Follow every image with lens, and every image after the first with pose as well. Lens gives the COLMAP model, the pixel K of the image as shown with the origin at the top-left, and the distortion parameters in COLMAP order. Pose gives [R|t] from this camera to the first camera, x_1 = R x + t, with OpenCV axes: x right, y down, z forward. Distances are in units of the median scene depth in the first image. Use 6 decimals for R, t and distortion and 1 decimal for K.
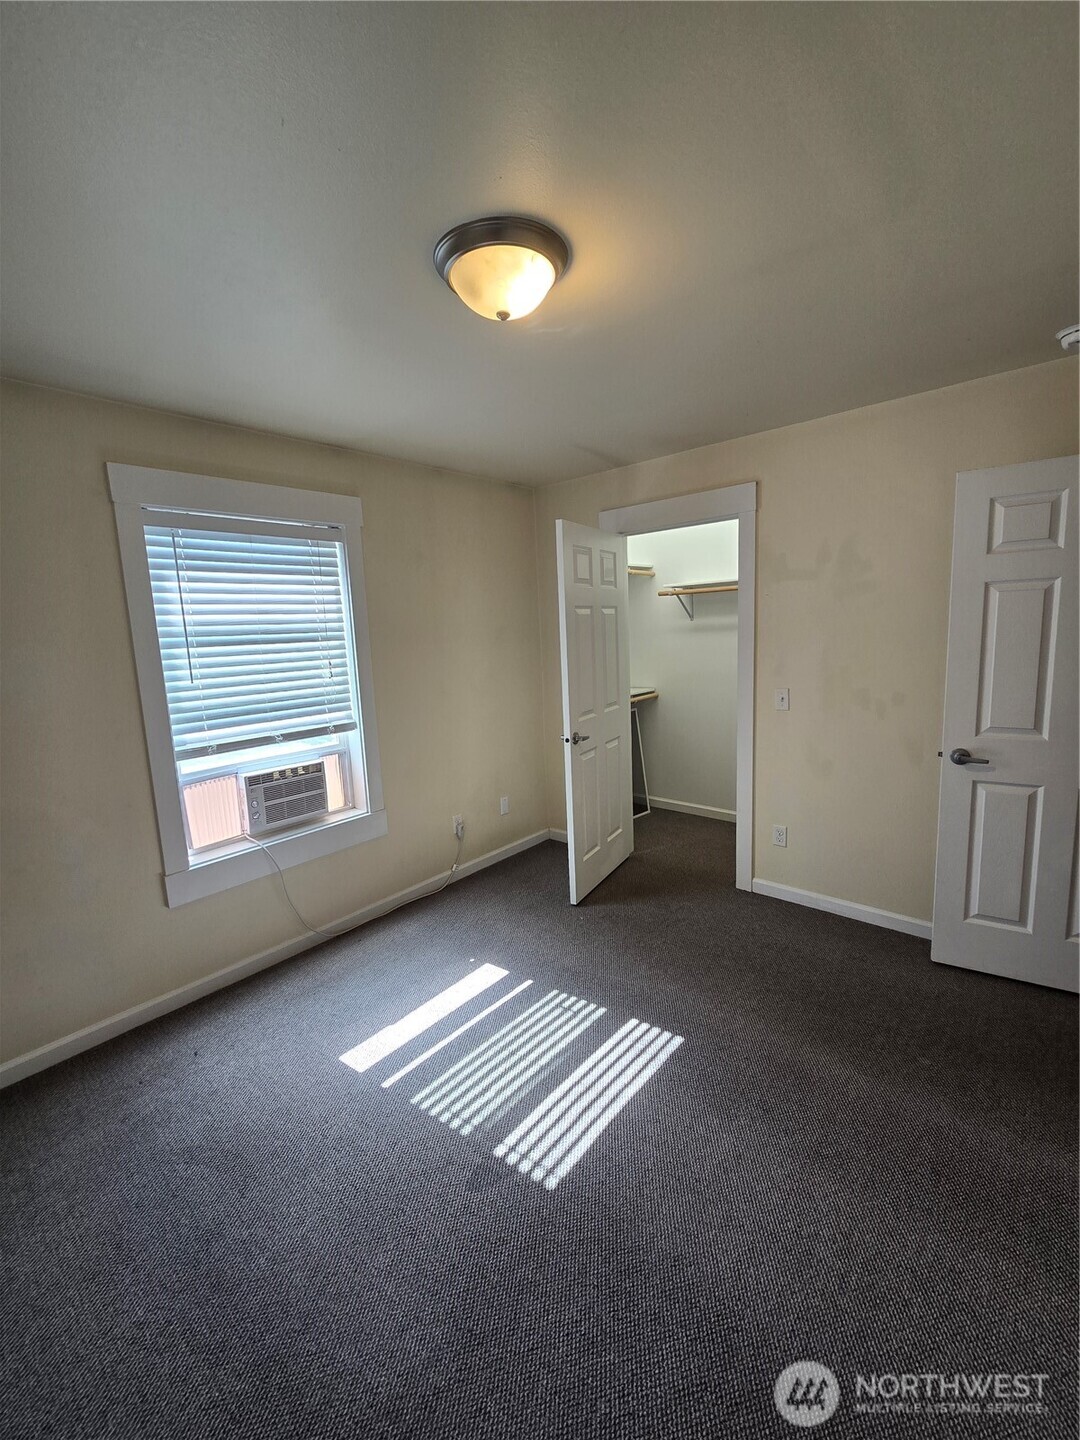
lens RADIAL K [[593.2, 0, 542.8], [0, 593.2, 711.2], [0, 0, 1]] dist [-0.001584, -0.000019]
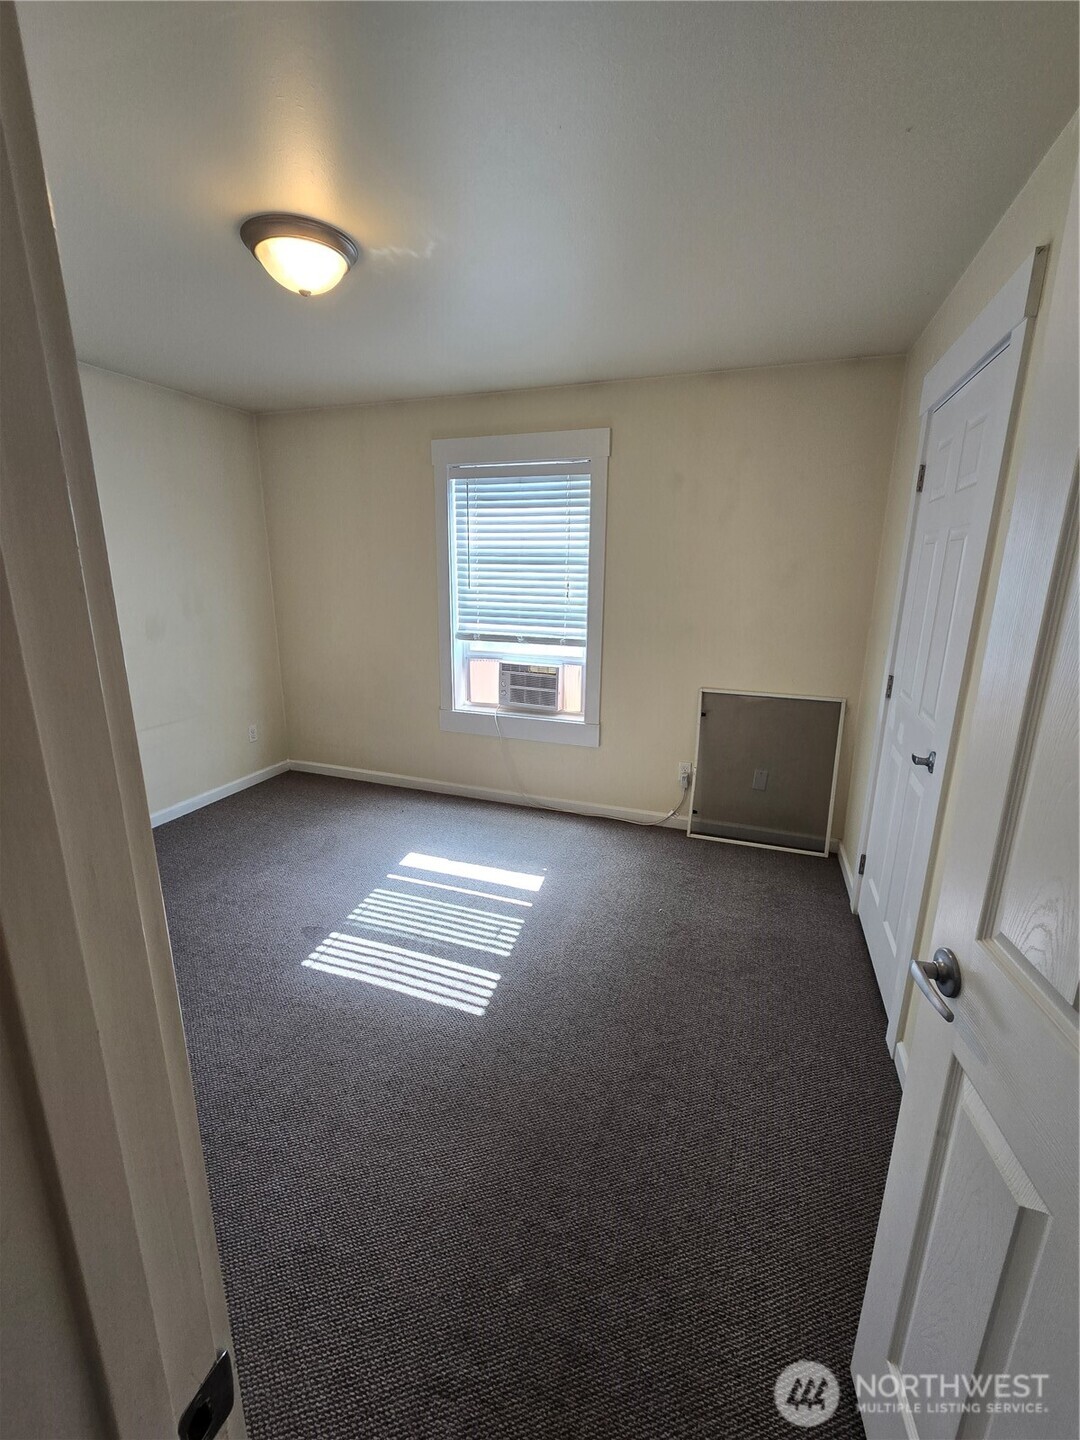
lens RADIAL K [[593.2, 0, 542.8], [0, 593.2, 711.2], [0, 0, 1]] dist [-0.001584, -0.000019]
pose [[0.364761, 0.268590, -0.891521, 0.814588], [-0.160853, 0.961272, 0.223792, -0.107102], [0.917102, 0.061774, 0.393838, 0.581105]]
